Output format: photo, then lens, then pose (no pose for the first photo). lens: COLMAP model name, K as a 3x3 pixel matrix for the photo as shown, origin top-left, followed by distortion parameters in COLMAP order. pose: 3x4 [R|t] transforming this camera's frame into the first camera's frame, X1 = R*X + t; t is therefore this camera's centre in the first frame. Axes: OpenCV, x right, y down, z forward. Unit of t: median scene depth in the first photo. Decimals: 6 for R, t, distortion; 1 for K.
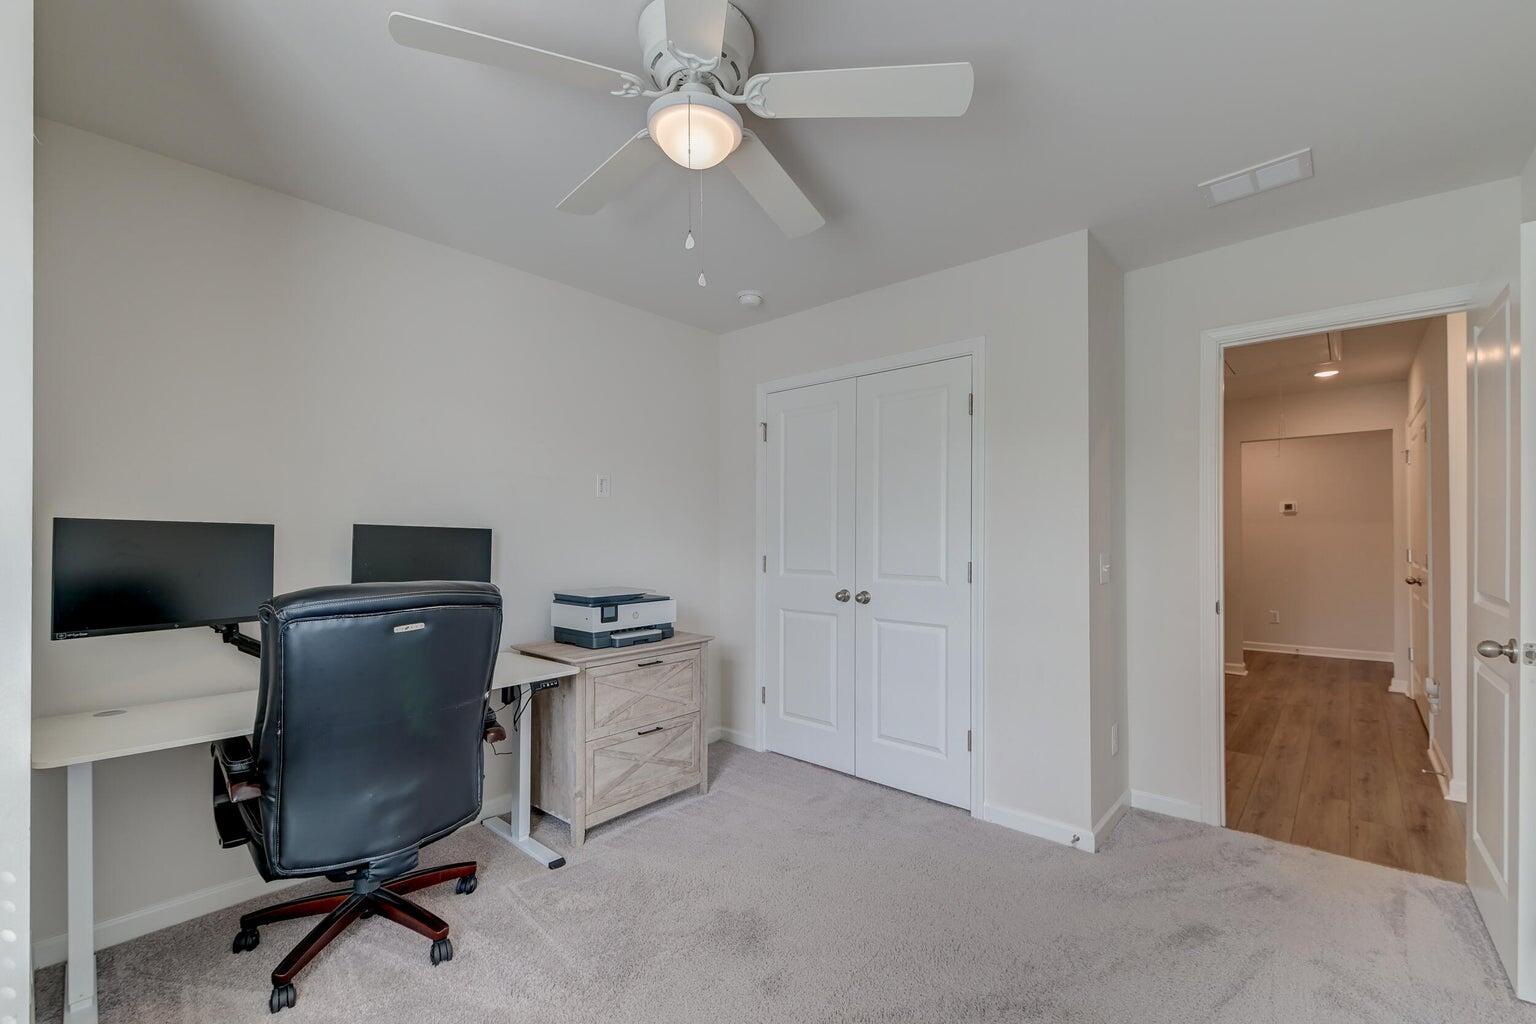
lens RADIAL K [[657.0, 0, 770.2], [0, 657.0, 508.1], [0, 0, 1]] dist [0.009773, -0.000250]
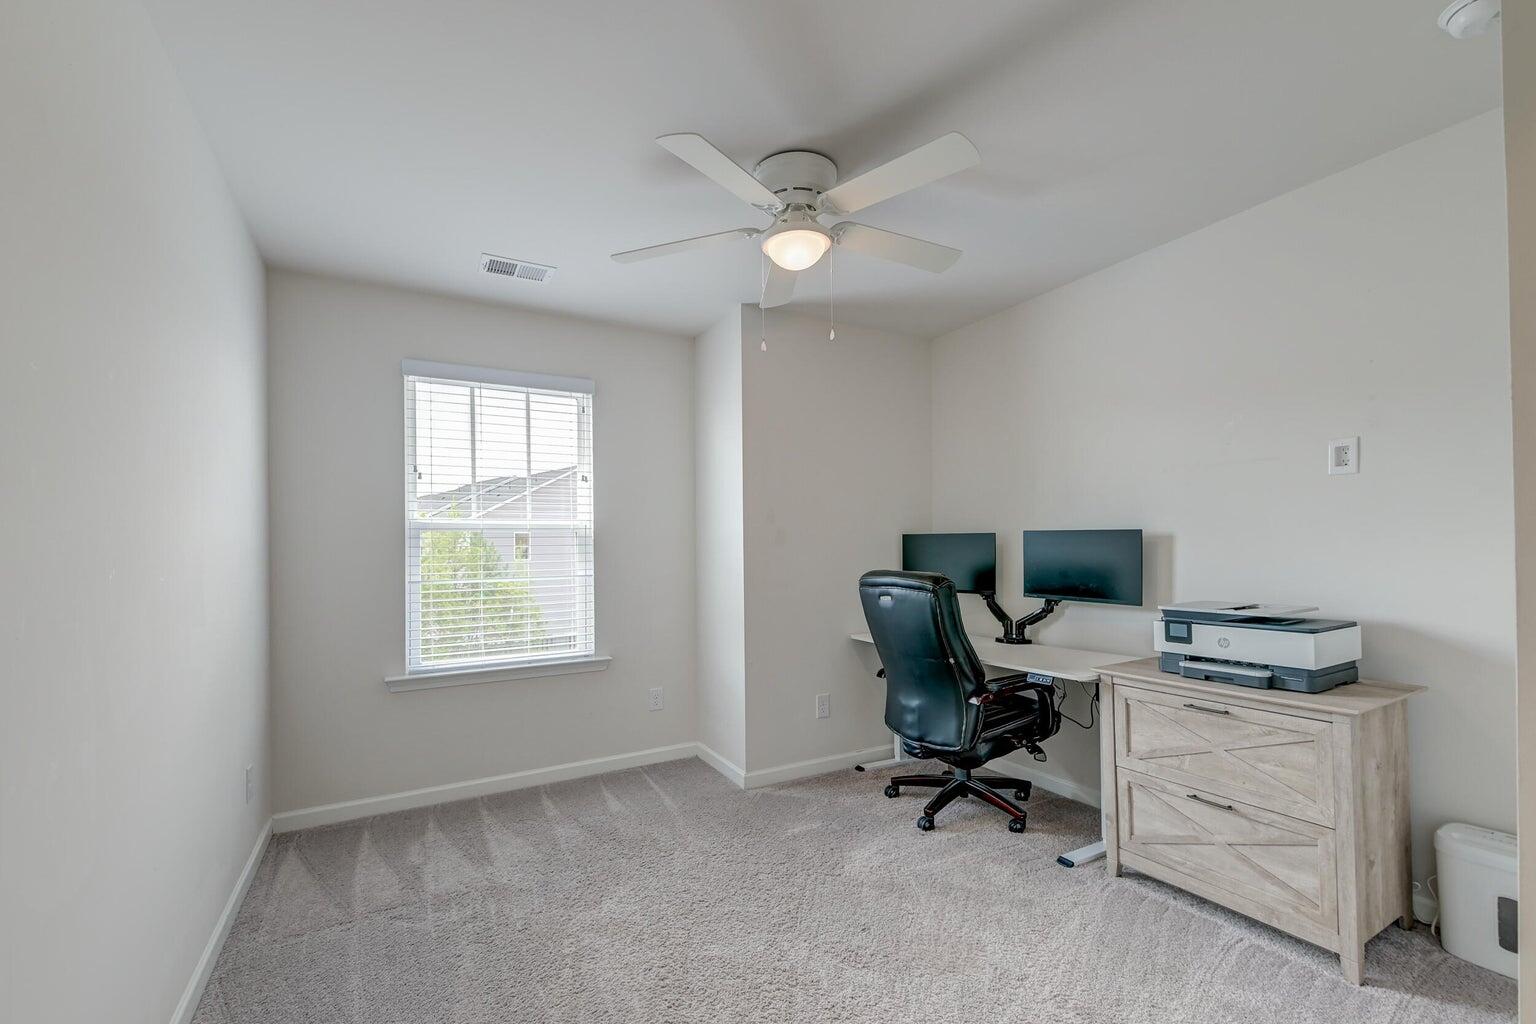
lens RADIAL K [[664.7, 0, 757.2], [0, 664.7, 534.9], [0, 0, 1]] dist [0.020020, -0.006197]
pose [[-0.356751, -0.018623, -0.934014, 0.693148], [0.057126, 0.997495, -0.041709, 0.047863], [0.932451, -0.068236, -0.354794, 0.819975]]
